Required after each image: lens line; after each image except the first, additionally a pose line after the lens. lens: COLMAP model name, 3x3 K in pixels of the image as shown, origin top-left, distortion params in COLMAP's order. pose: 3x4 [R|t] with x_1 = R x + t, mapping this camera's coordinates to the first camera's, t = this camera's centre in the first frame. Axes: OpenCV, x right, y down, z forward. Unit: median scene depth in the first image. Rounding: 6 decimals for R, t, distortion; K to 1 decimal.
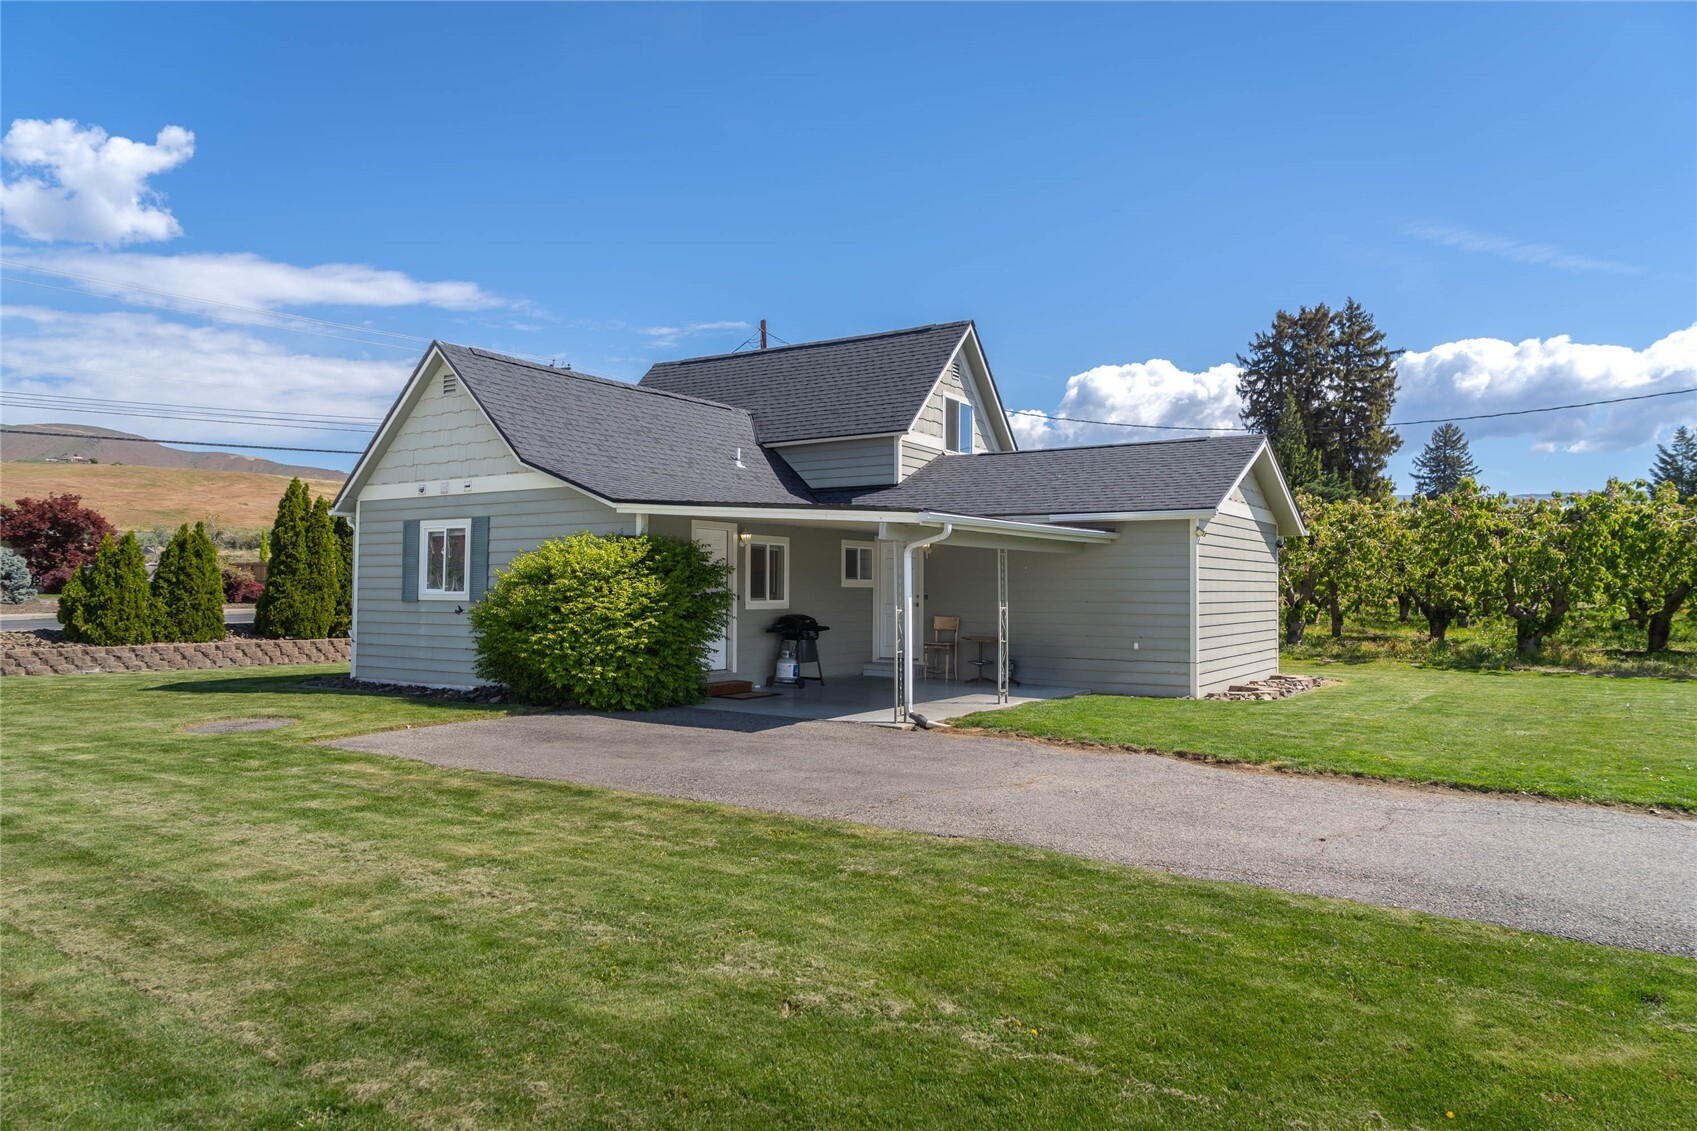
lens RADIAL K [[1122.0, 0, 843.2], [0, 1122.0, 565.9], [0, 0, 1]] dist [-0.026513, -0.000747]
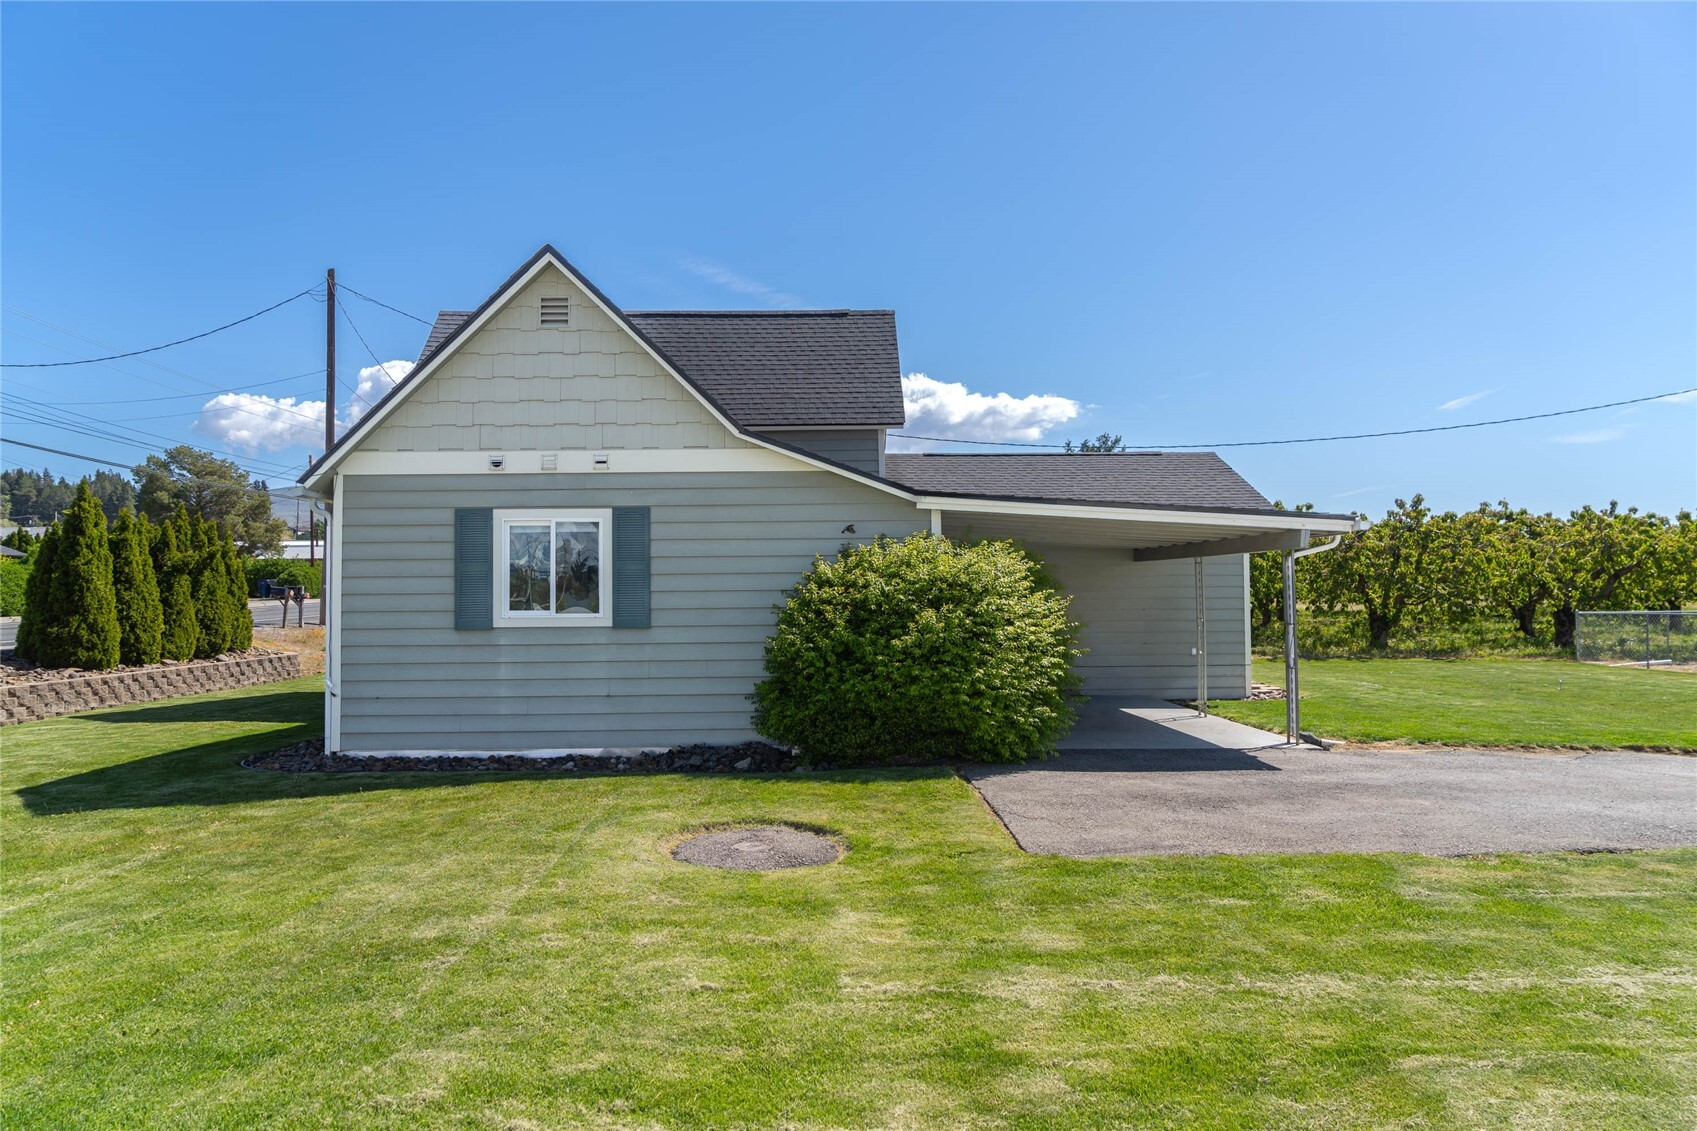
lens RADIAL K [[1122.0, 0, 847.4], [0, 1122.0, 569.5], [0, 0, 1]] dist [-0.026513, -0.000747]
pose [[0.829418, -0.000860, 0.558628, -0.584806], [0.000602, 1.000000, 0.000646, -0.004670], [-0.558628, -0.000199, 0.829418, 0.329591]]
